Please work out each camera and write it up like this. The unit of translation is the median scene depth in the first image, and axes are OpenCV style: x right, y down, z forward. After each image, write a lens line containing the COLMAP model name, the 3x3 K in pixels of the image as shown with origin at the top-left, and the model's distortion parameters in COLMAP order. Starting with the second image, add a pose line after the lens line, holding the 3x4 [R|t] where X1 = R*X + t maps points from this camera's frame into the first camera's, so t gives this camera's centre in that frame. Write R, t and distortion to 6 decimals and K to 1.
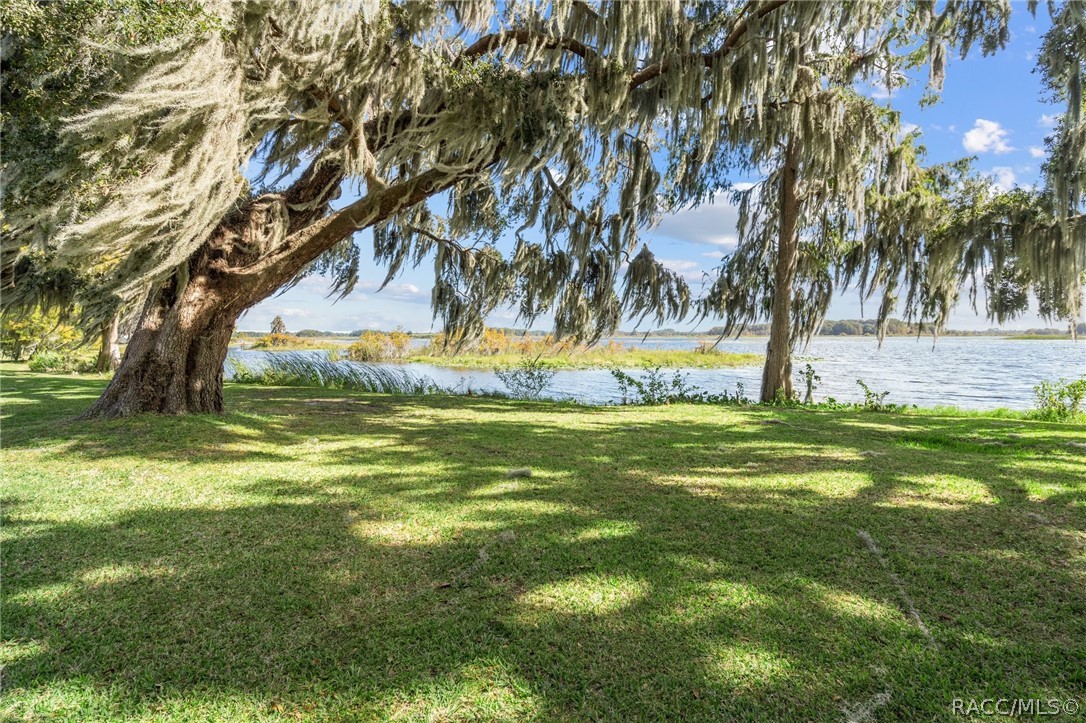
lens RADIAL K [[576.5, 0, 552.9], [0, 576.5, 360.1], [0, 0, 1]] dist [0.006009, 0.000997]
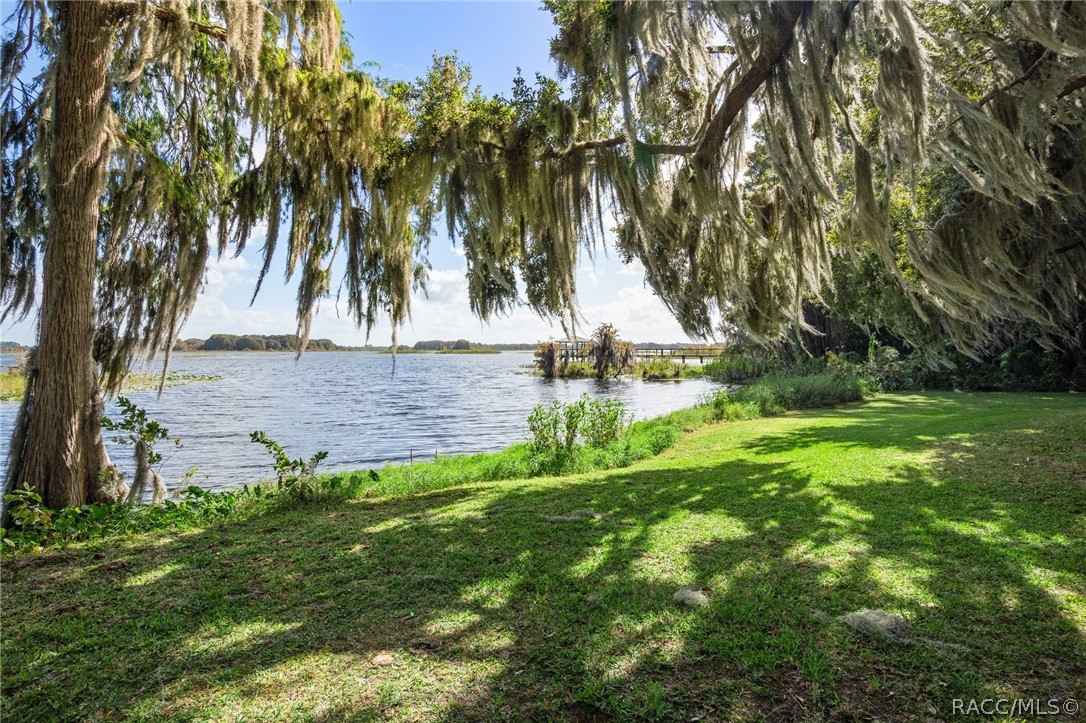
lens RADIAL K [[576.5, 0, 552.2], [0, 576.5, 358.8], [0, 0, 1]] dist [0.006009, 0.000997]
pose [[0.593576, -0.016424, 0.804611, 0.286846], [0.038158, 0.999242, -0.007753, -0.009685], [-0.803873, 0.035305, 0.593752, 0.521586]]
